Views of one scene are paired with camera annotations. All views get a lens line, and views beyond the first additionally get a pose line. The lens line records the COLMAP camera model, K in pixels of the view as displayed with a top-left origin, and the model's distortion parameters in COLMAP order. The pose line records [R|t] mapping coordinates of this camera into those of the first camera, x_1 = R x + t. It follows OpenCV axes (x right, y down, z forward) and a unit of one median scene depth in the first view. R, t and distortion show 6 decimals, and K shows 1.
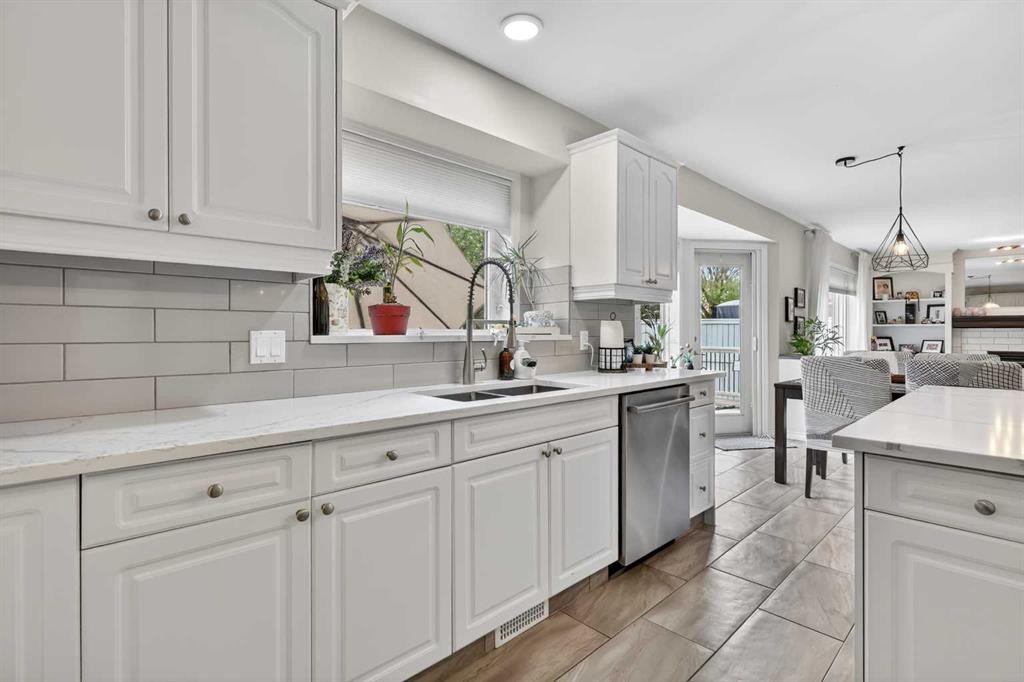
lens RADIAL K [[480.7, 0, 513.2], [0, 480.7, 334.6], [0, 0, 1]] dist [-0.004588, -0.000897]
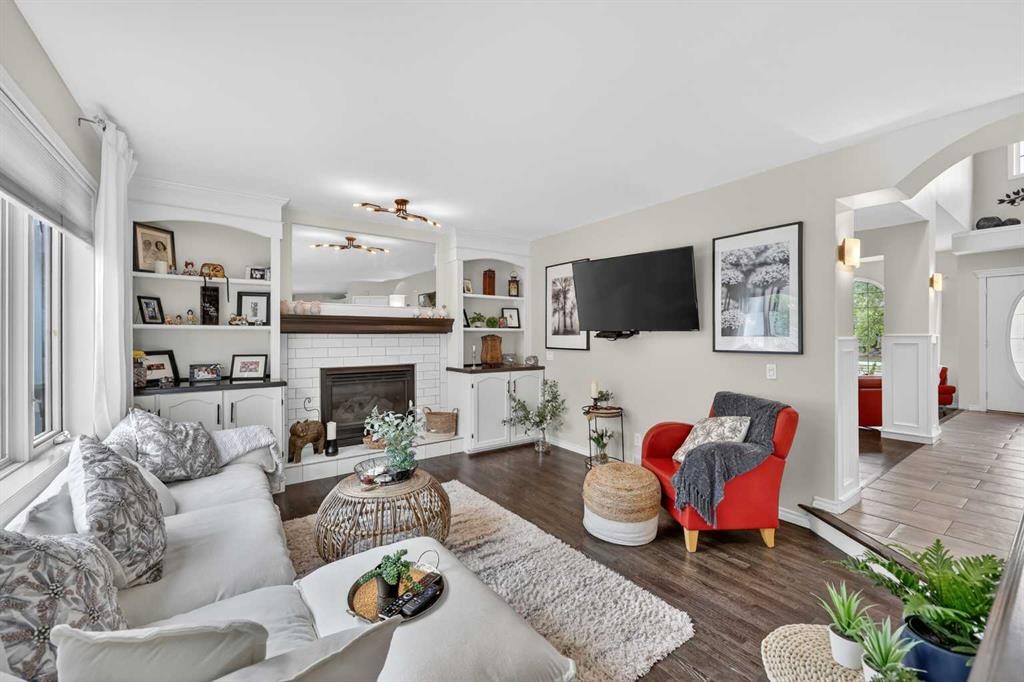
lens RADIAL K [[410.2, 0, 514.1], [0, 410.2, 332.5], [0, 0, 1]] dist [-0.005246, 0.000344]
pose [[0.131756, 0.004865, 0.991270, 0.444396], [0.004819, 0.999973, -0.005548, -0.010143], [-0.991270, 0.005508, 0.131729, 0.633739]]
